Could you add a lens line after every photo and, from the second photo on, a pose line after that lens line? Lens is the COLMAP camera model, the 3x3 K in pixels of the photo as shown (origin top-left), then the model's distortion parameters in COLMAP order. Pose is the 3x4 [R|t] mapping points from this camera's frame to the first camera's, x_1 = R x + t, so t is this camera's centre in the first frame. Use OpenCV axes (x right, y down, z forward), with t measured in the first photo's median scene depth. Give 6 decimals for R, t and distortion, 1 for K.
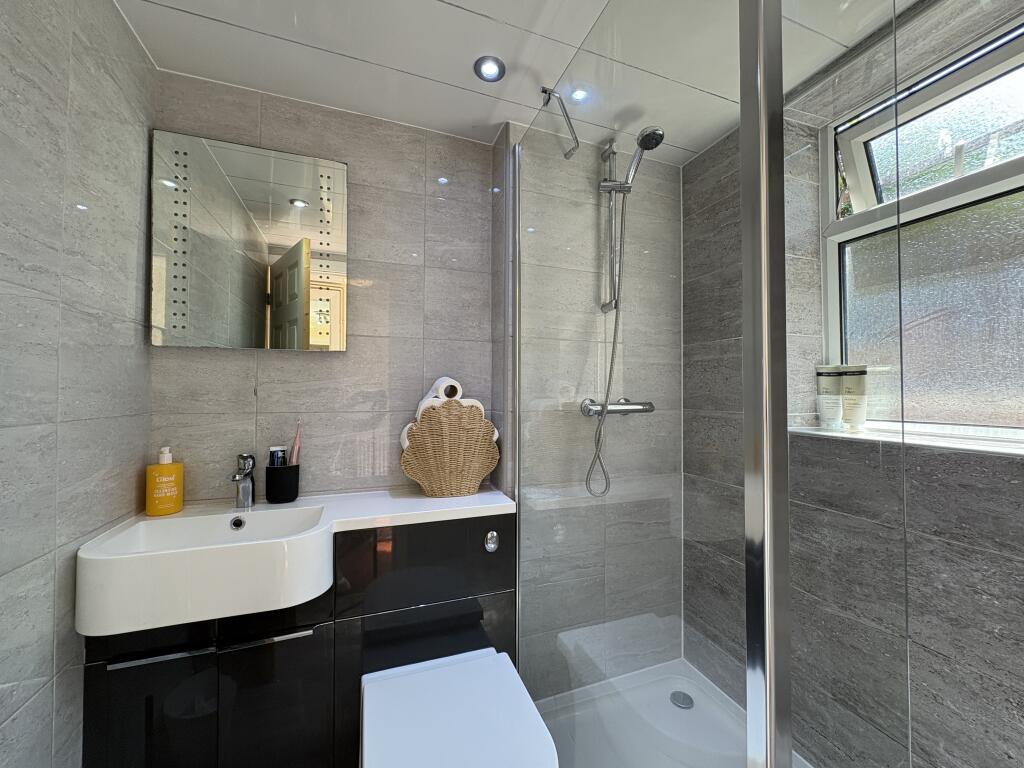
lens RADIAL K [[408.5, 0, 512.0], [0, 408.5, 384.0], [0, 0, 1]] dist [0.000128, 0.000098]
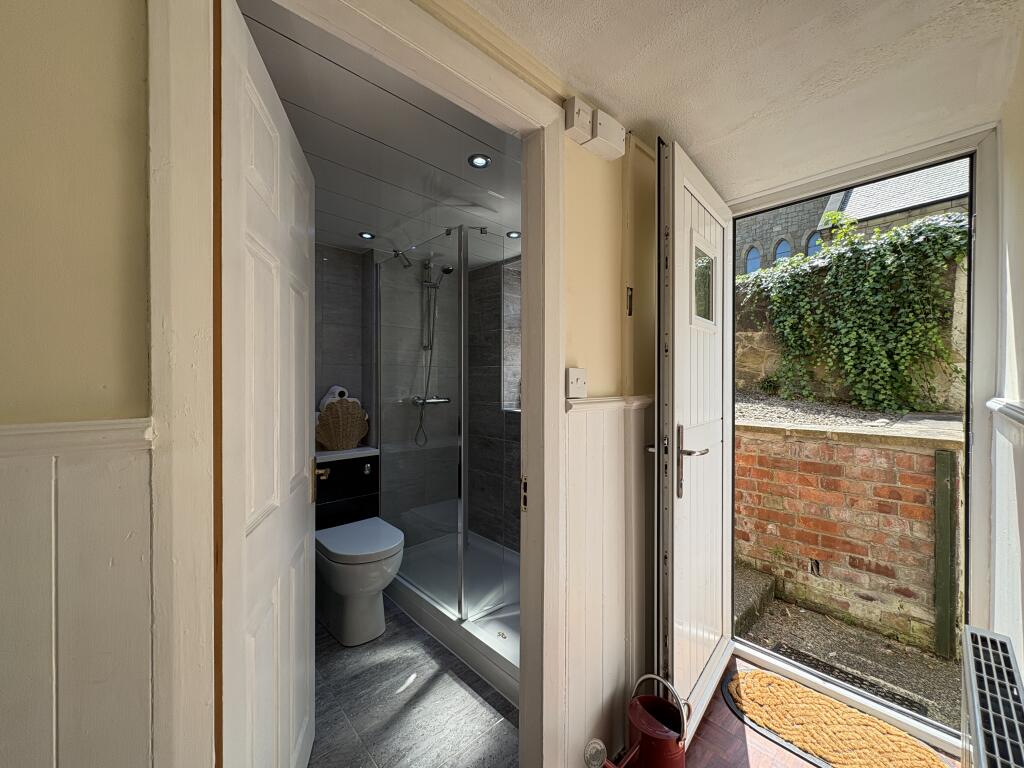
lens RADIAL K [[408.5, 0, 512.0], [0, 408.5, 384.0], [0, 0, 1]] dist [0.000128, 0.000098]
pose [[0.919391, -0.003386, 0.393330, -0.151746], [-0.005660, 0.999746, 0.021836, -0.066180], [-0.393304, -0.022303, 0.919138, -0.920832]]
